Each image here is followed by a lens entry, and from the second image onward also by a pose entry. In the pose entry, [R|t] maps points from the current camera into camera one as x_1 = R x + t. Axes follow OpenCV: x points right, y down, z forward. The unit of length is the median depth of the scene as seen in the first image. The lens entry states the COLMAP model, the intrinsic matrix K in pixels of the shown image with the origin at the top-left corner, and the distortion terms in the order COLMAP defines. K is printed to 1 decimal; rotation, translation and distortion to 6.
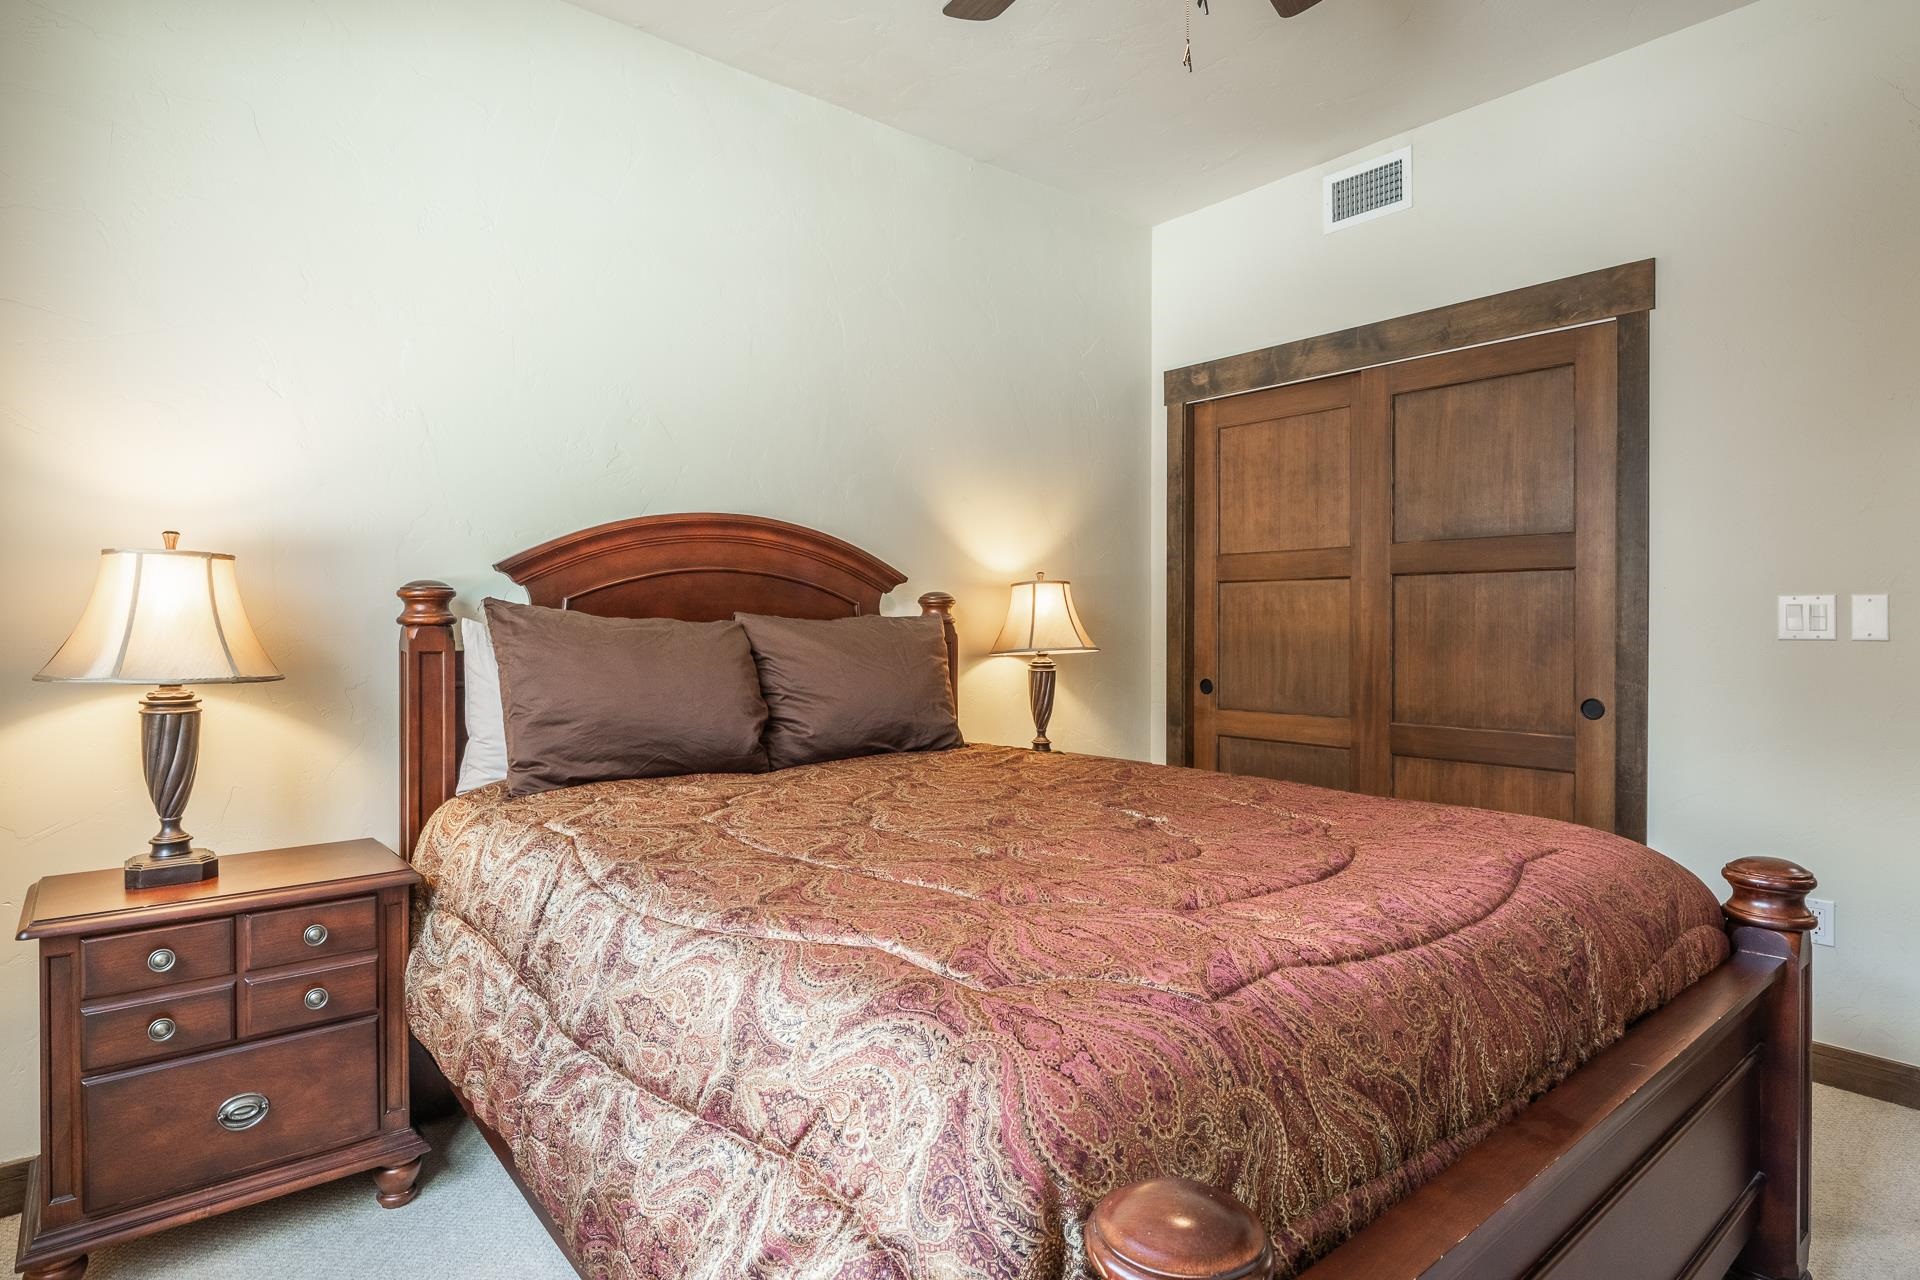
lens RADIAL K [[1044.1, 0, 944.5], [0, 1044.1, 615.9], [0, 0, 1]] dist [-0.003633, -0.000295]
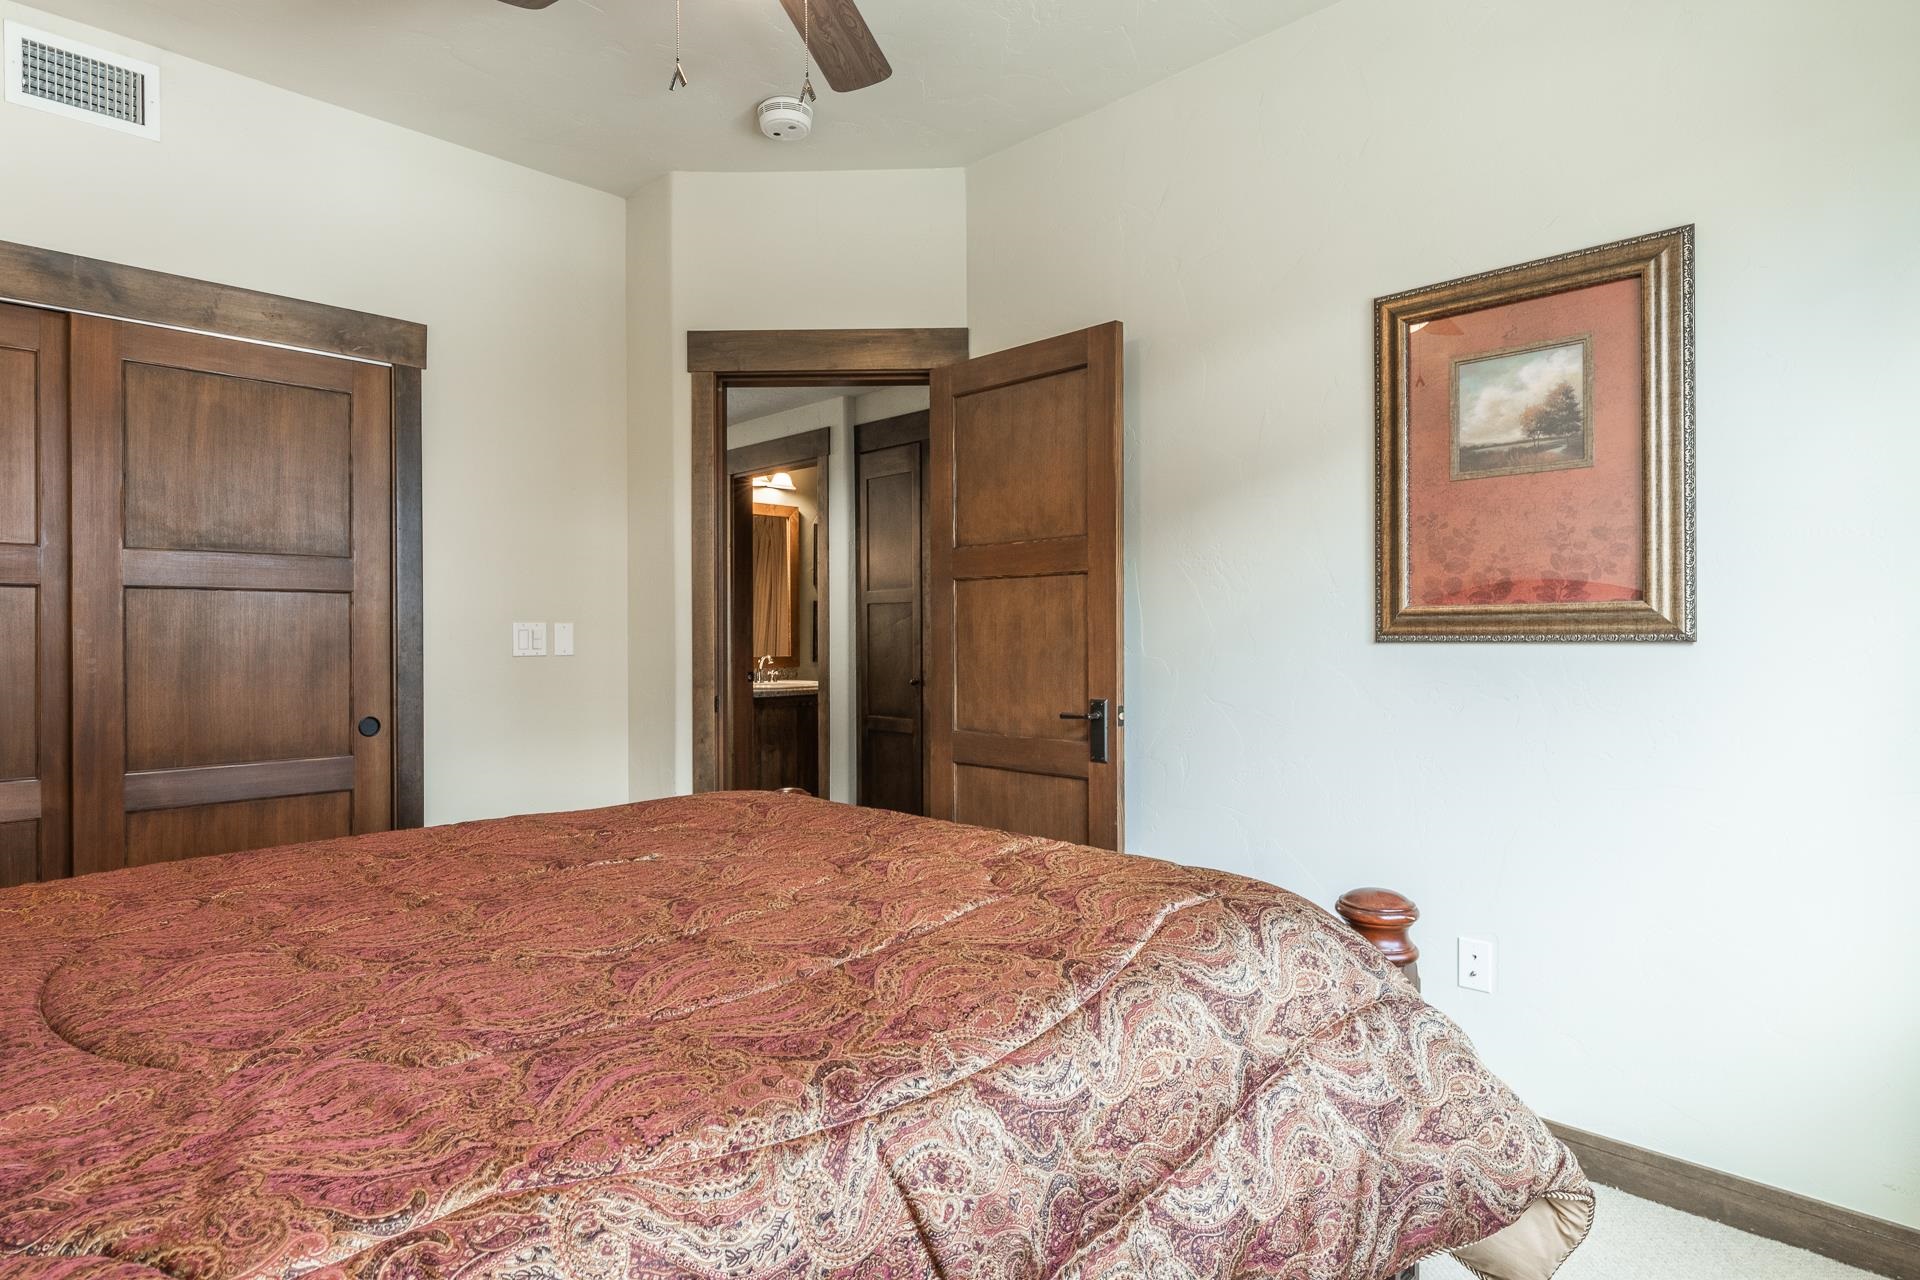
lens RADIAL K [[1023.6, 0, 943.0], [0, 1023.6, 625.3], [0, 0, 1]] dist [-0.001785, -0.001425]
pose [[-0.108590, 0.010212, 0.994034, -0.544086], [-0.001085, 0.999945, -0.010391, -0.003783], [-0.994086, -0.002207, -0.108573, 0.614870]]
